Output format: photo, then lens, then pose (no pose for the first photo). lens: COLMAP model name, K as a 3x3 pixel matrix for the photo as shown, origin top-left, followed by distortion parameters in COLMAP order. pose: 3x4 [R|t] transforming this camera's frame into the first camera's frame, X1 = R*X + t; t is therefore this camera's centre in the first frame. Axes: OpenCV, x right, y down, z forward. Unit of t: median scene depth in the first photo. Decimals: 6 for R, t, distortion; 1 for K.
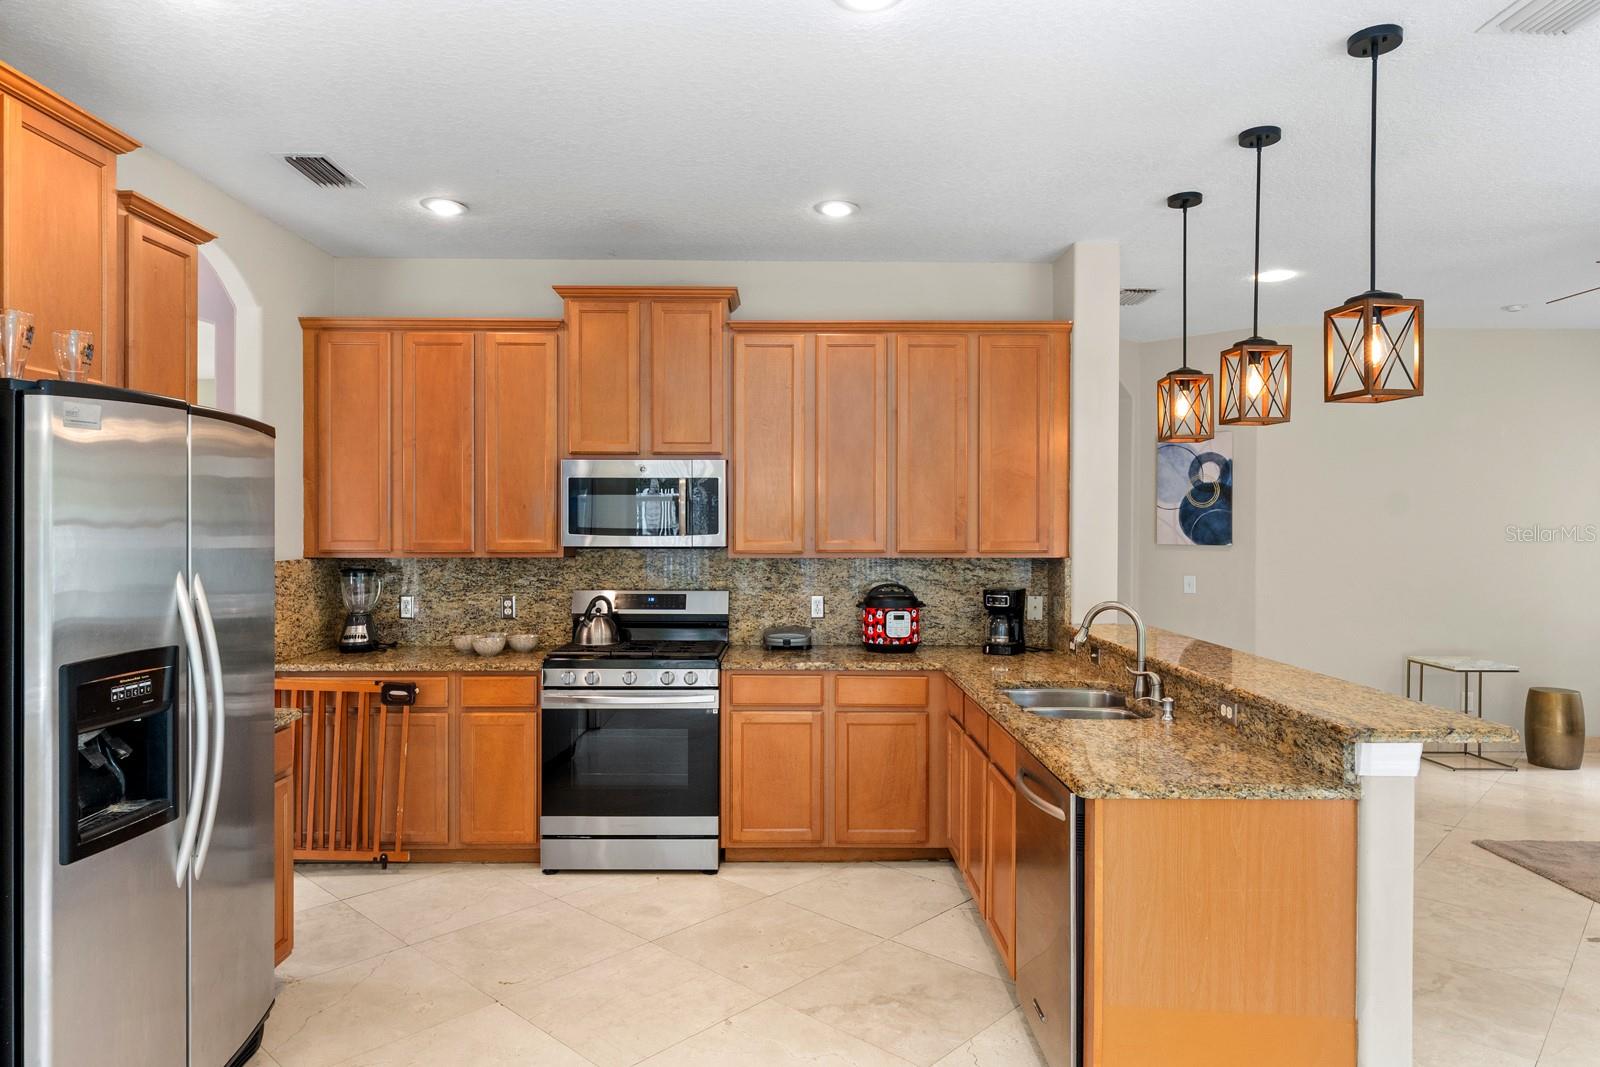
lens RADIAL K [[970.3, 0, 800.0], [0, 970.3, 533.5], [0, 0, 1]] dist [-0.000253, -0.000401]
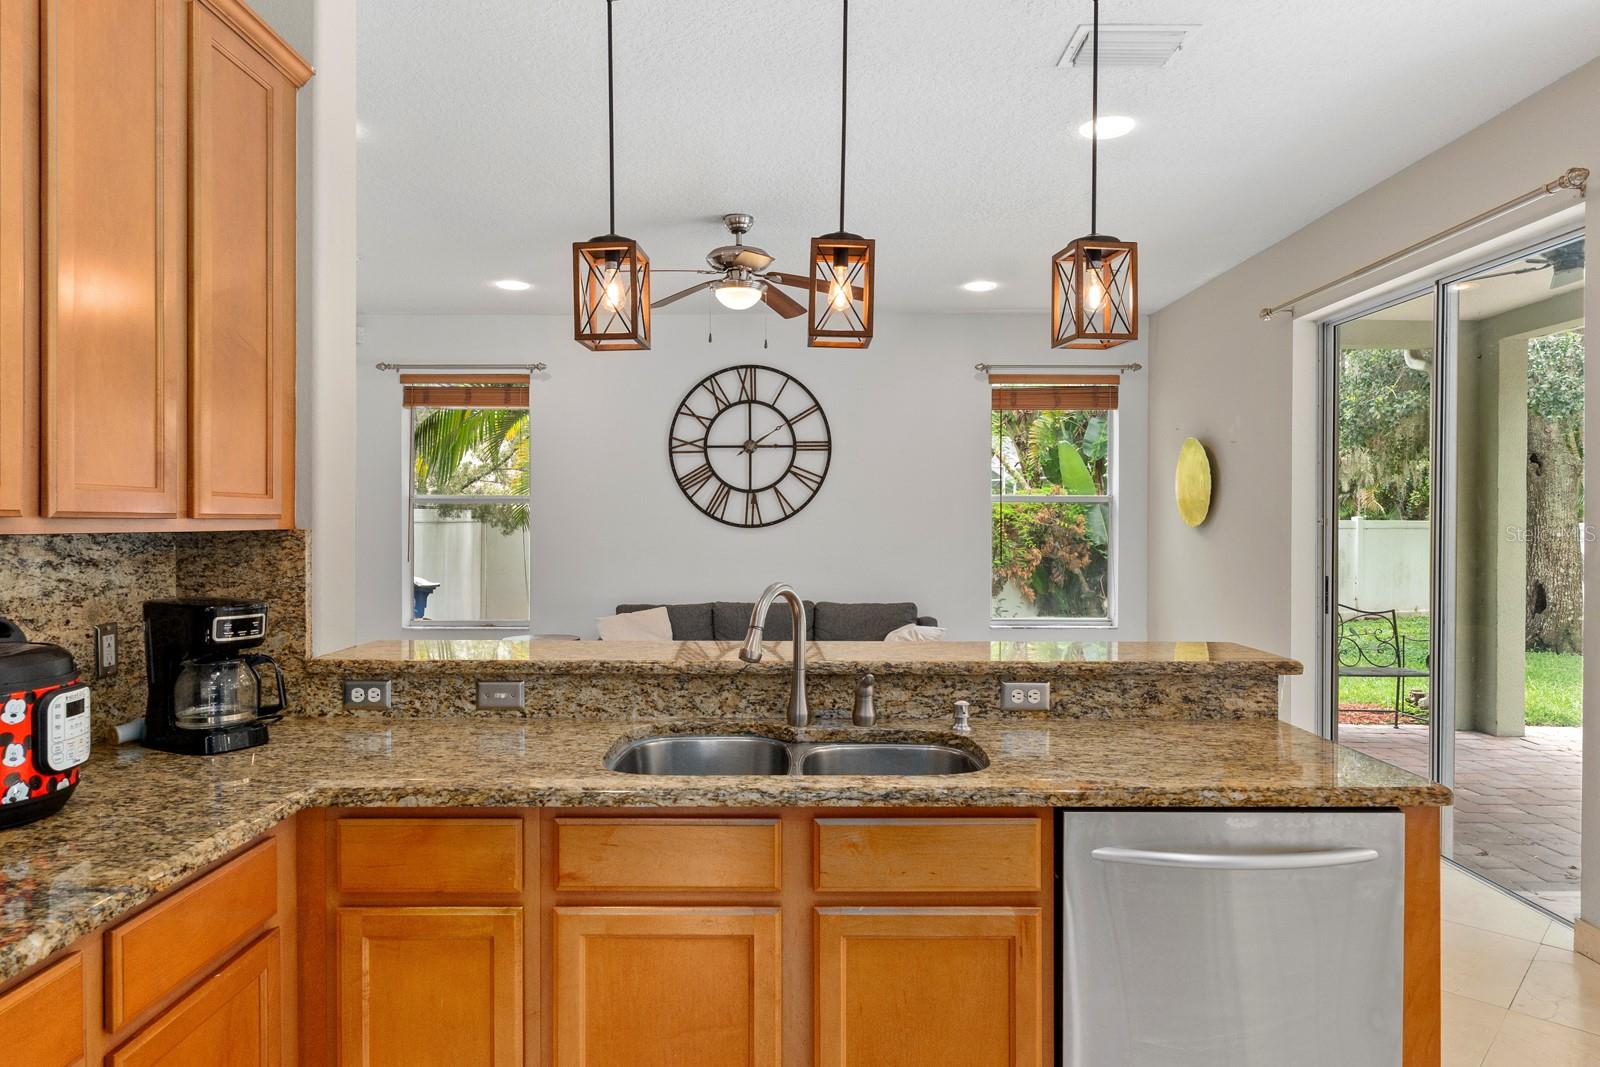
lens RADIAL K [[970.3, 0, 800.0], [0, 970.3, 533.5], [0, 0, 1]] dist [-0.000253, -0.000401]
pose [[0.015784, -0.011081, 0.999814, -0.233294], [0.006961, 0.999916, 0.010972, 0.023577], [-0.999851, 0.006787, 0.015860, 0.739101]]
